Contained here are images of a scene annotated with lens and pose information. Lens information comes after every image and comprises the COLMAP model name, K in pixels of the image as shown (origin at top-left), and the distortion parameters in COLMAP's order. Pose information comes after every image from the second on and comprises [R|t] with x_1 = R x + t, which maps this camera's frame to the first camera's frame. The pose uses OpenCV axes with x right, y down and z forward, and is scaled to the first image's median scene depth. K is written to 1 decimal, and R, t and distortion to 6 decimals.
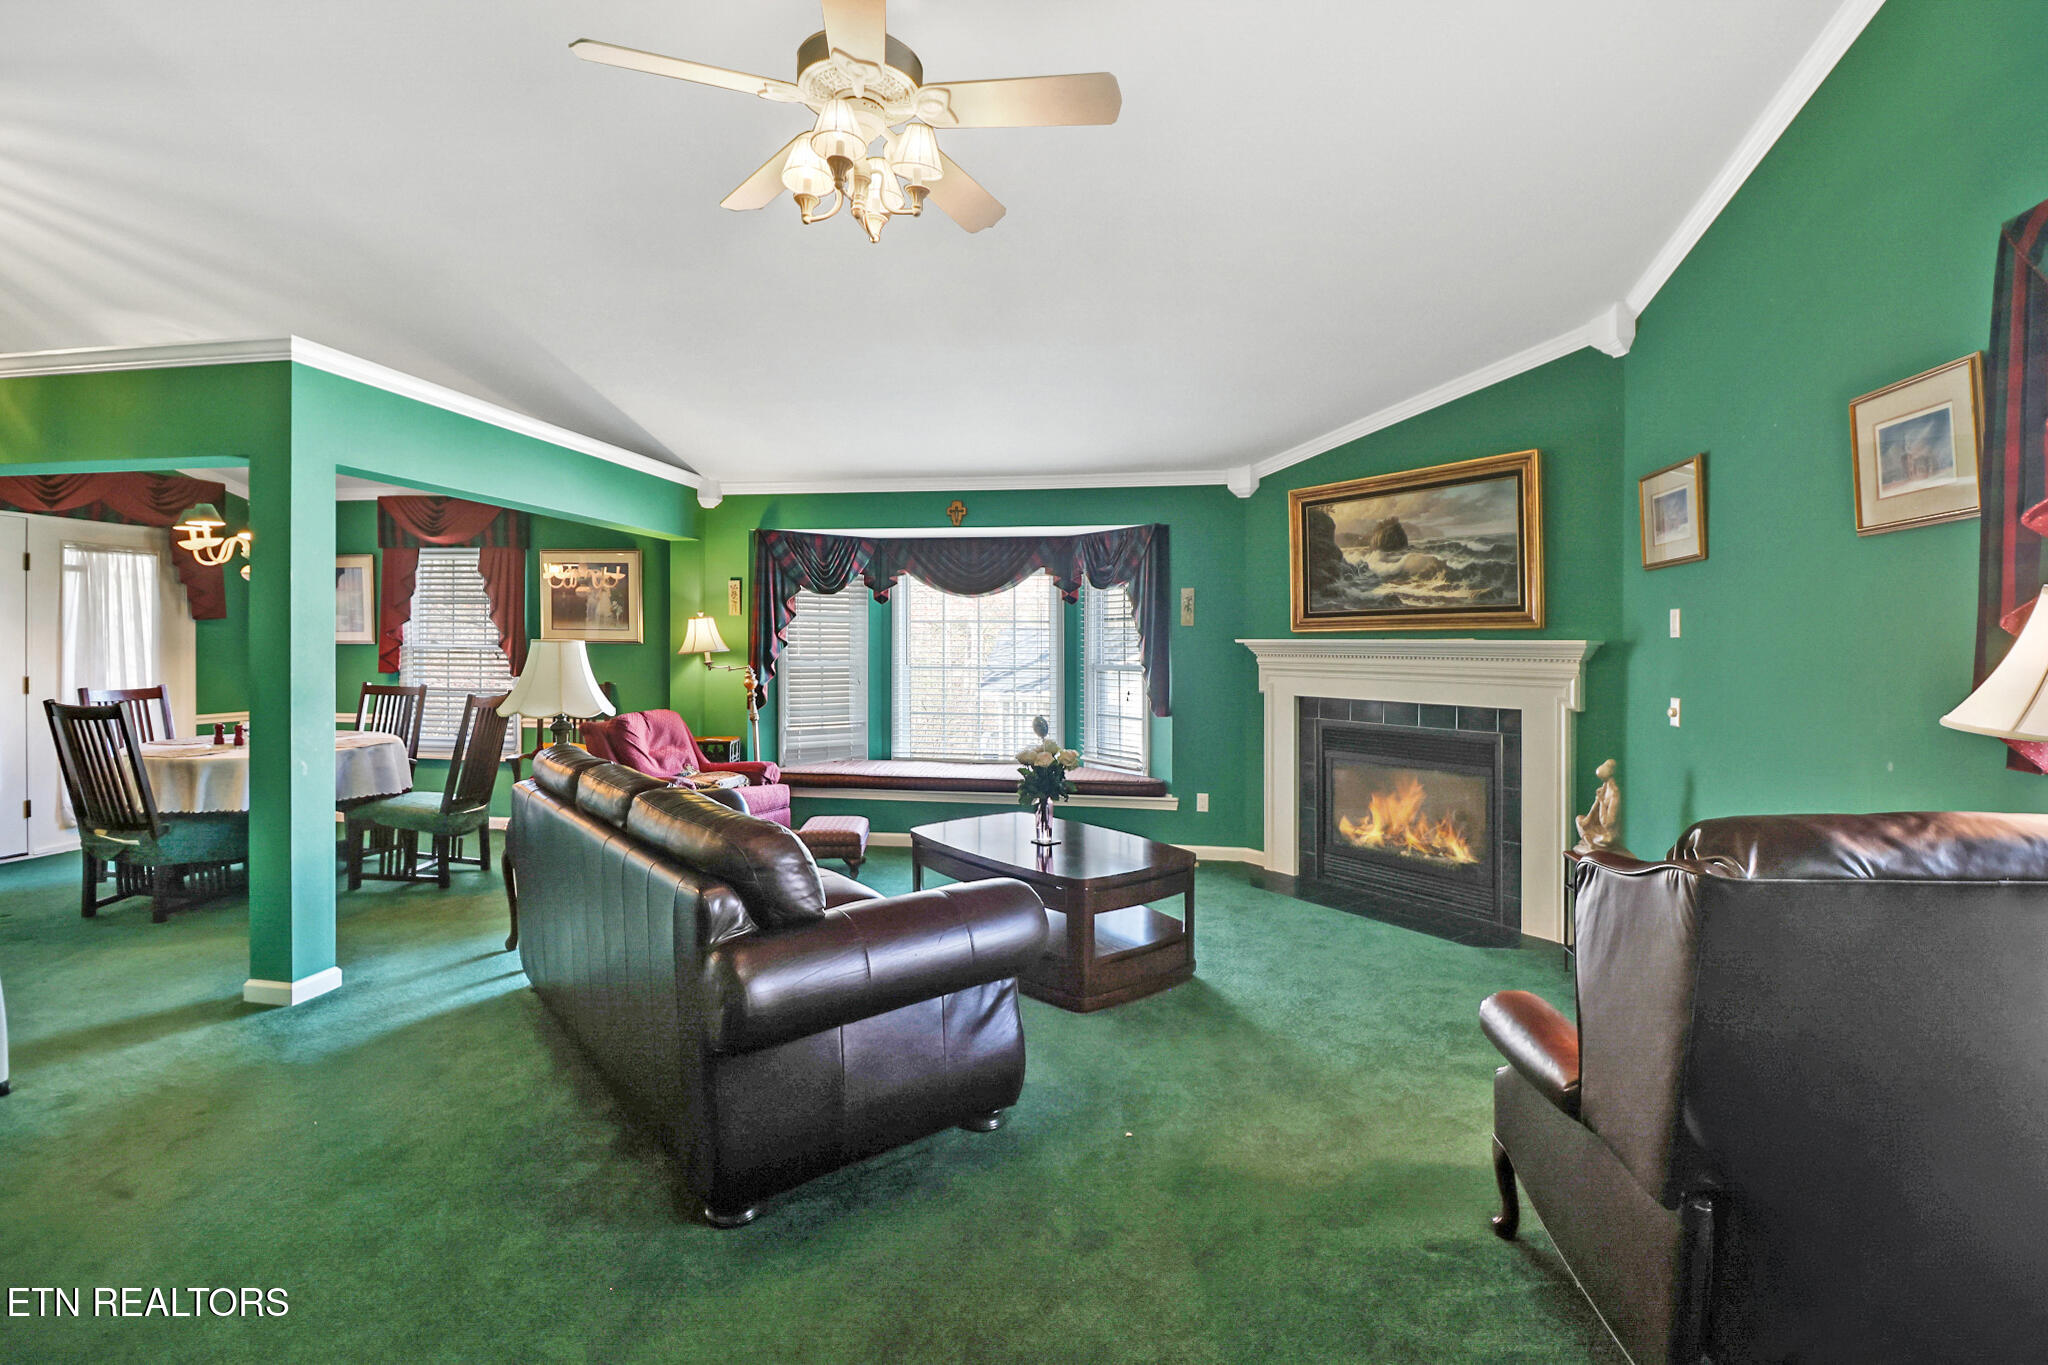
lens RADIAL K [[965.5, 0, 1015.6], [0, 965.5, 678.3], [0, 0, 1]] dist [0.006071, -0.011203]
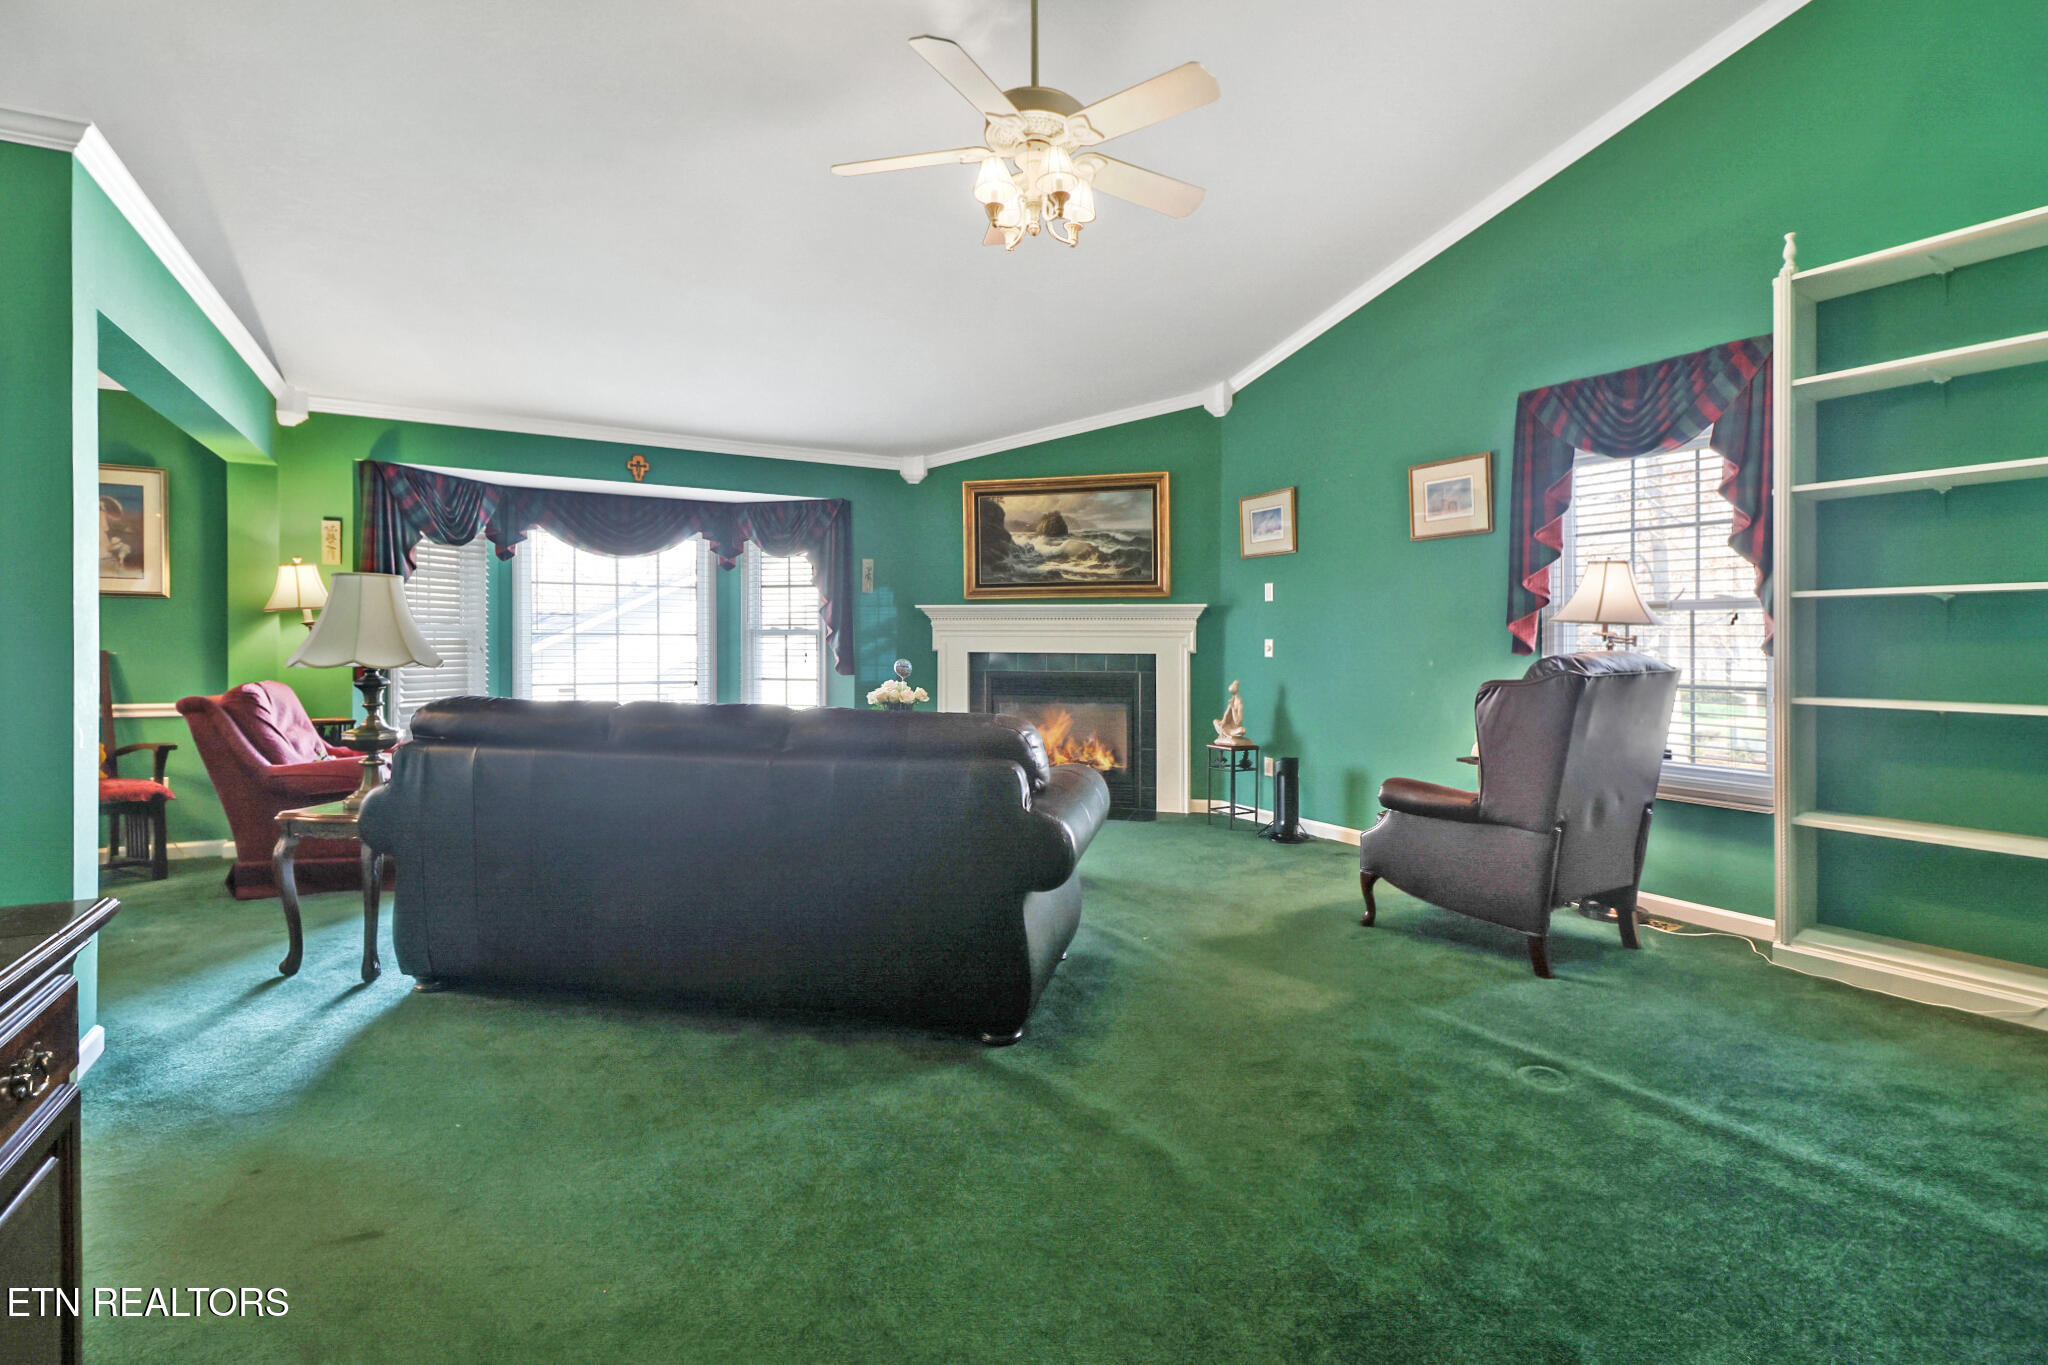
lens RADIAL K [[965.5, 0, 1044.6], [0, 965.5, 668.5], [0, 0, 1]] dist [0.006071, -0.011203]
pose [[0.764852, -0.019983, 0.643896, -0.453240], [0.022323, 0.999741, 0.004511, 0.038668], [-0.643820, 0.010923, 0.765099, 0.016064]]
